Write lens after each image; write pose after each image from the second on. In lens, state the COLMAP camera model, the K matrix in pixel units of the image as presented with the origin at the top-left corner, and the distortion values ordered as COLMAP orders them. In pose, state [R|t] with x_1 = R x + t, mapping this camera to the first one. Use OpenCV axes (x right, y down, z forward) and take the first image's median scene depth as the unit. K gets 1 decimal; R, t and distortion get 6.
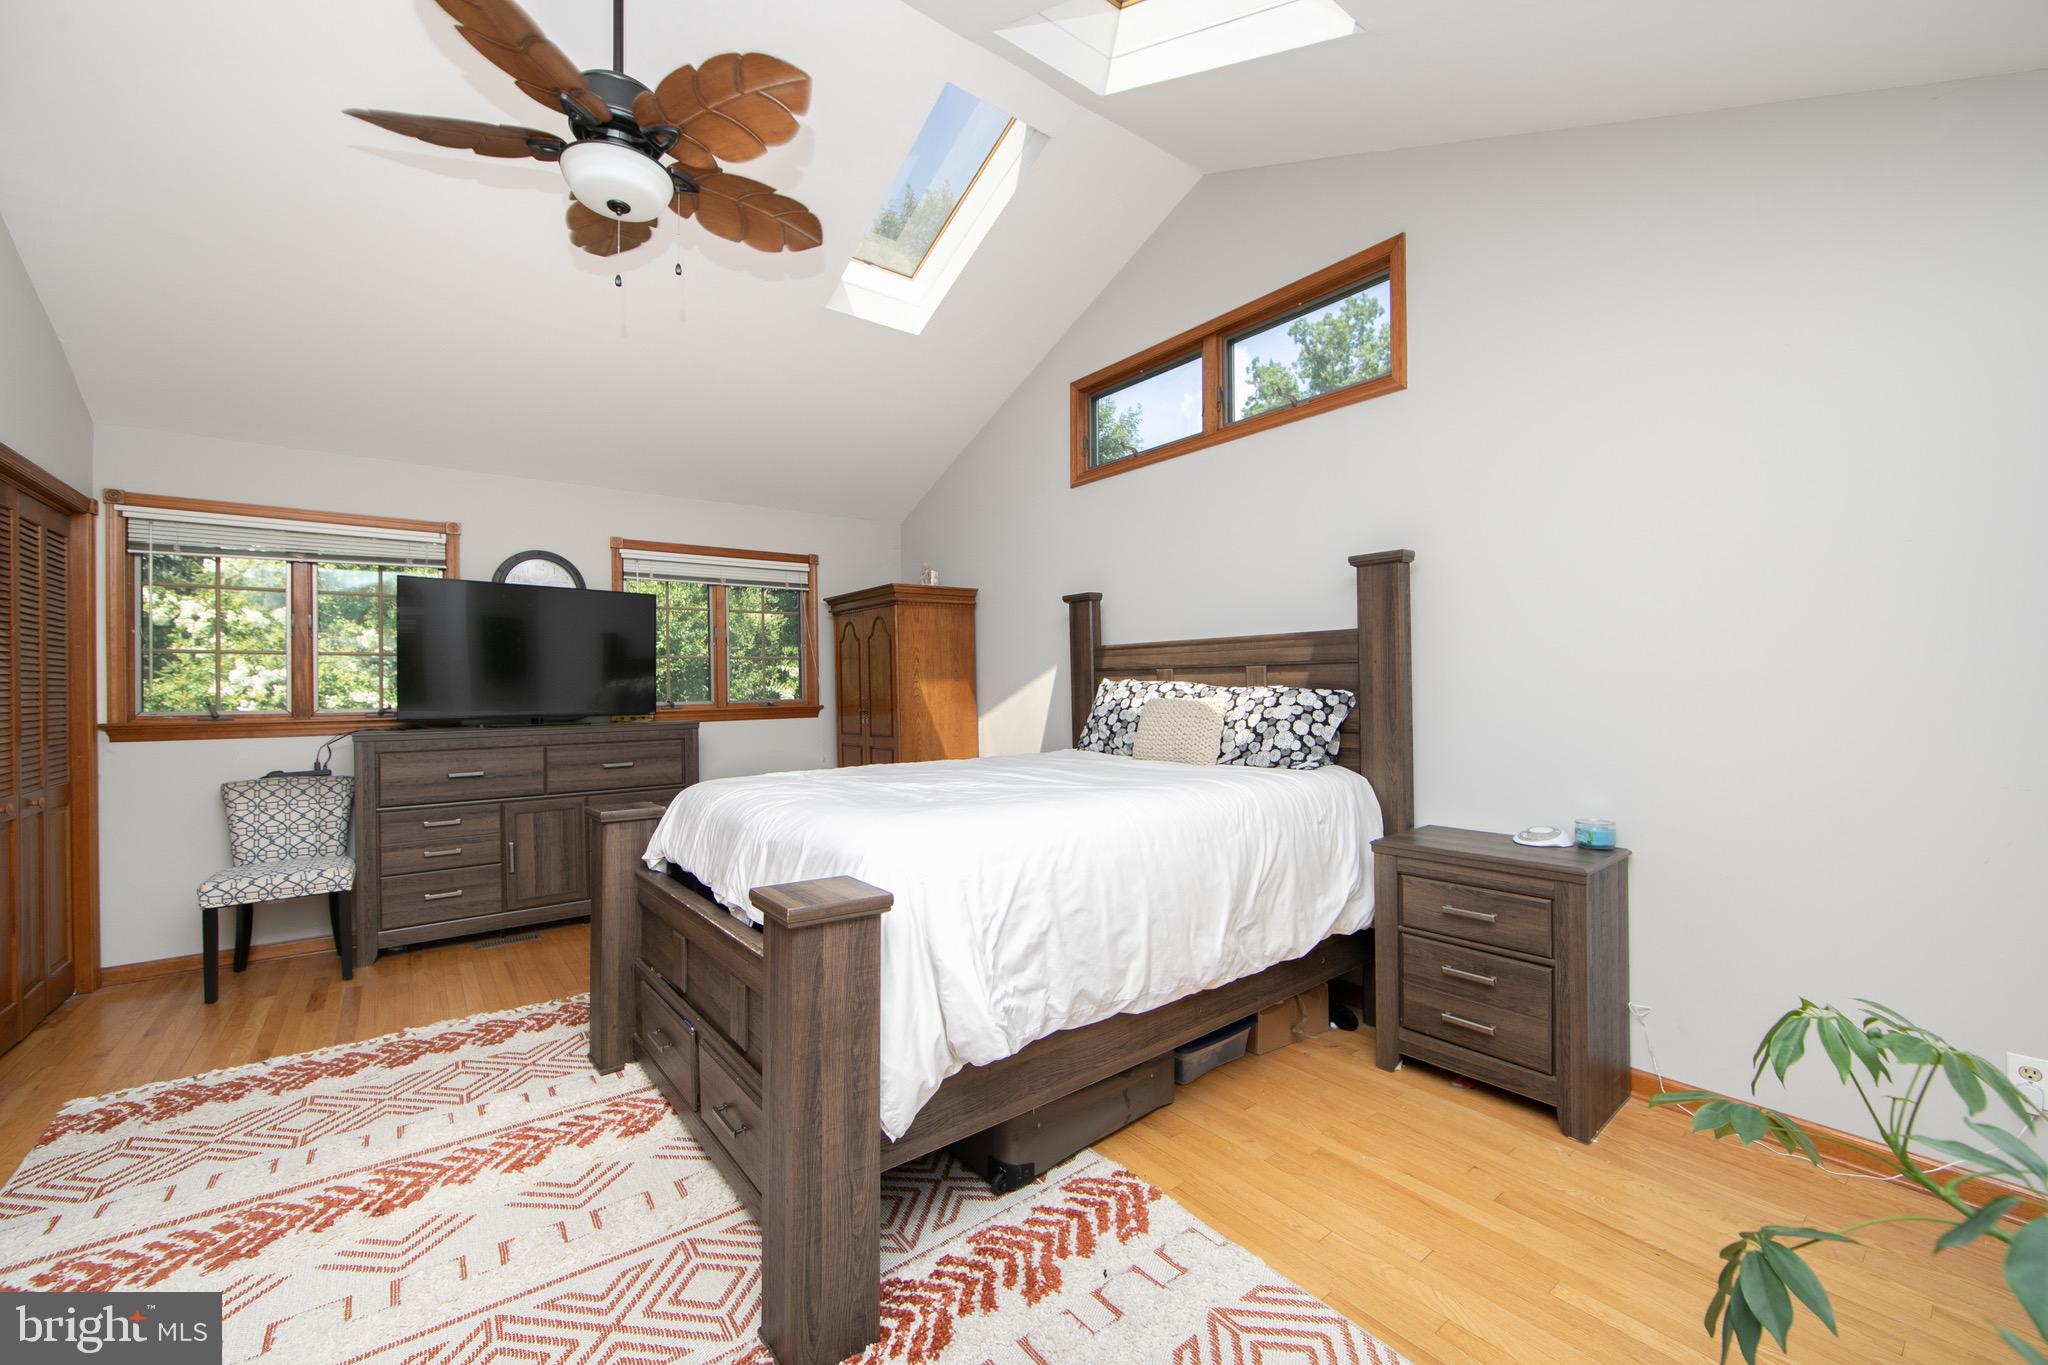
lens RADIAL K [[807.0, 0, 1027.7], [0, 807.0, 684.7], [0, 0, 1]] dist [-0.004043, 0.000769]
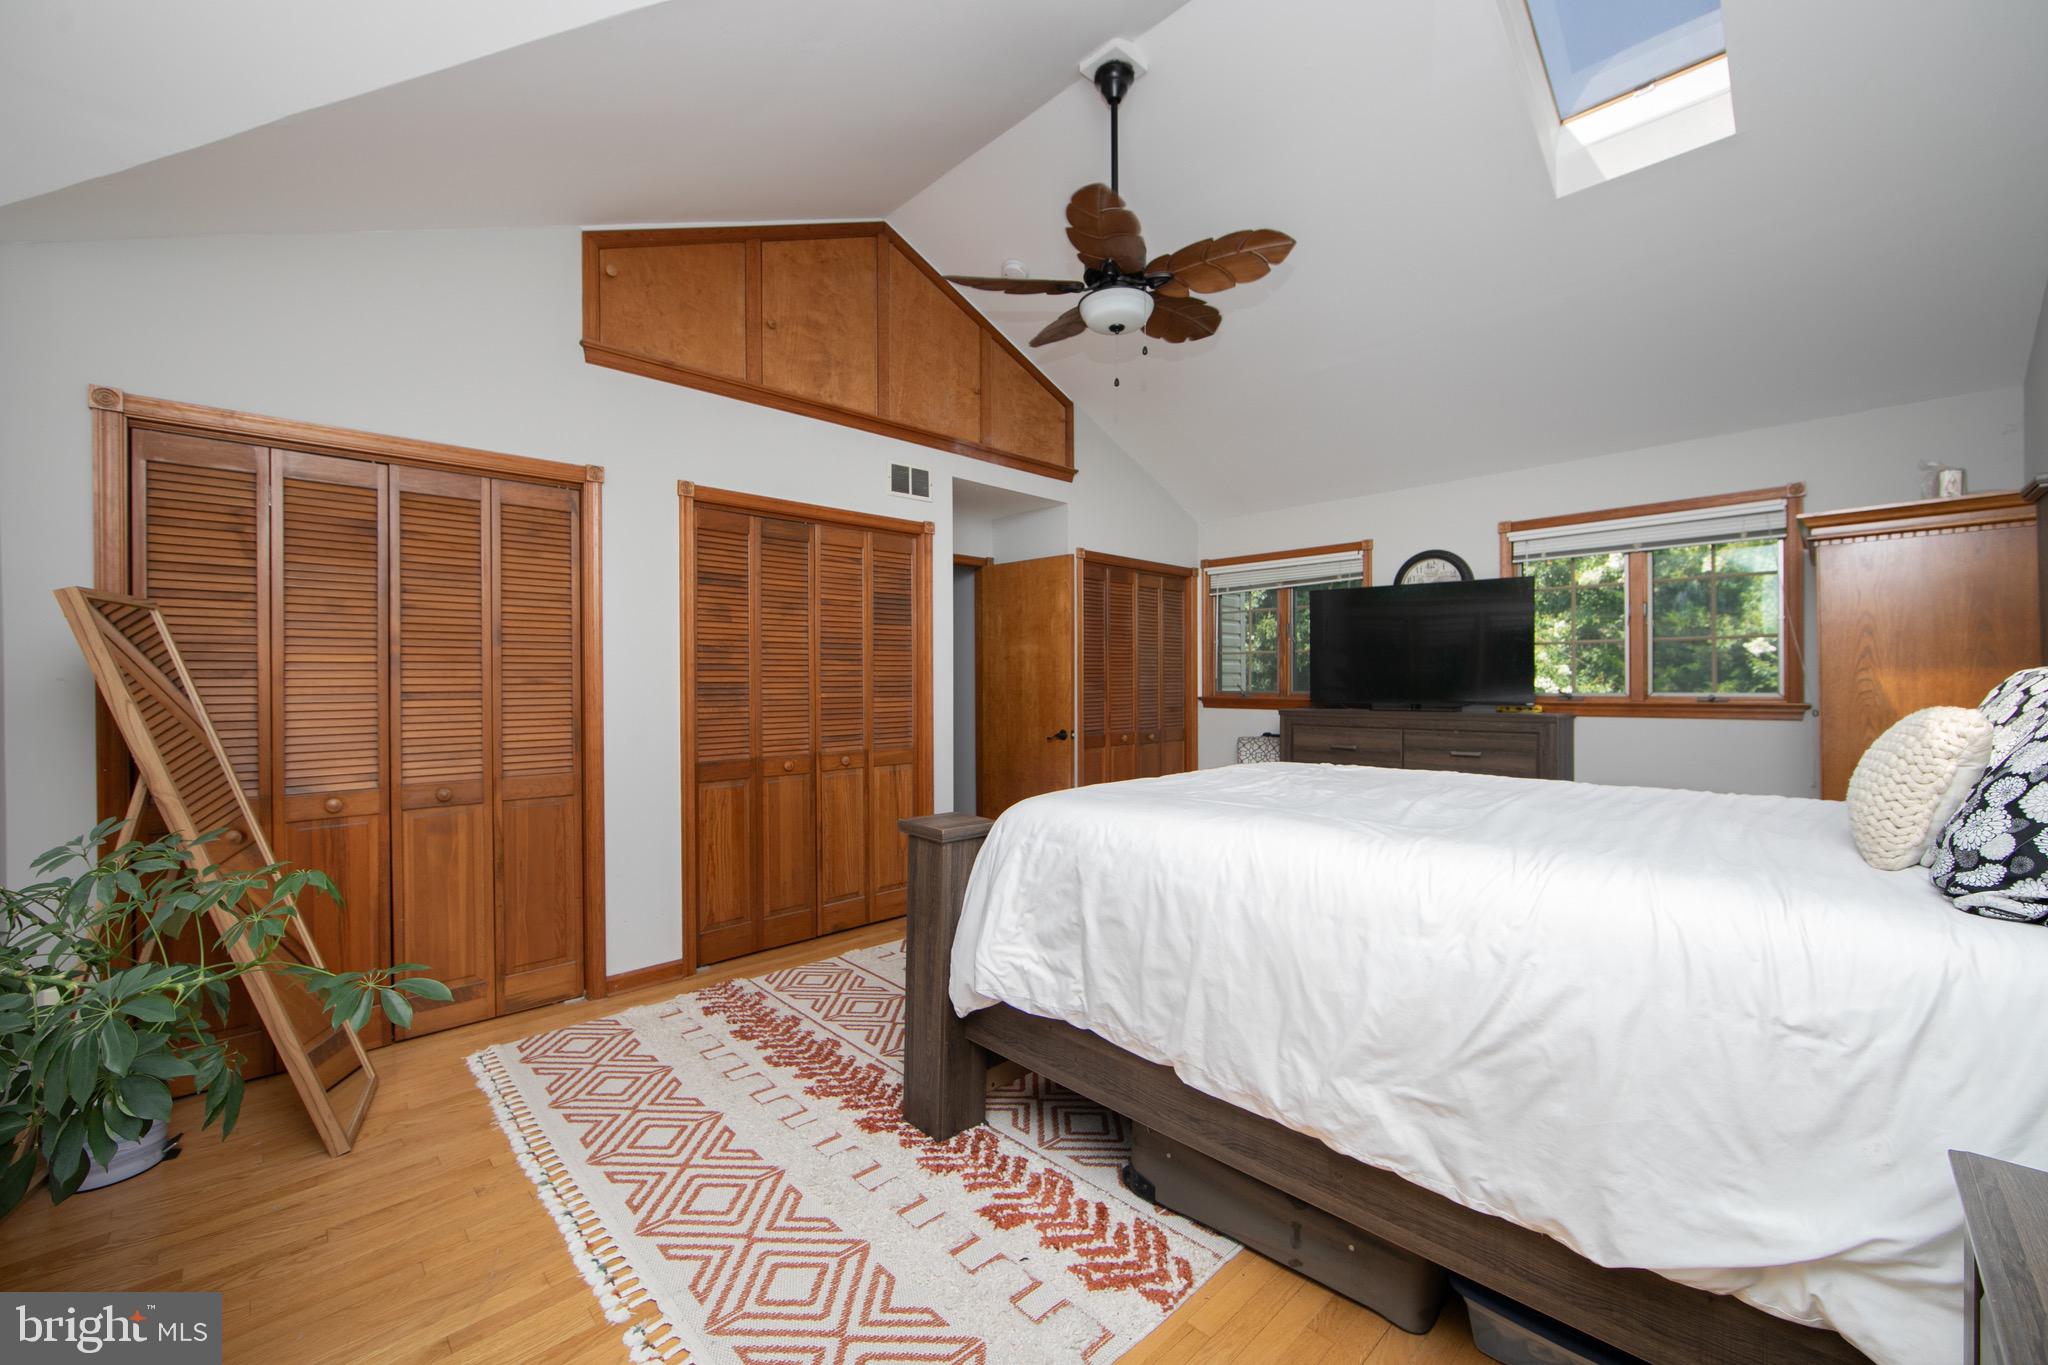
lens RADIAL K [[807.0, 0, 1027.0], [0, 807.0, 679.3], [0, 0, 1]] dist [-0.004043, 0.000769]
pose [[0.113929, 0.009071, -0.993448, 0.888363], [0.003270, 0.999949, 0.009506, -0.010213], [0.993484, -0.004332, 0.113893, 0.717384]]
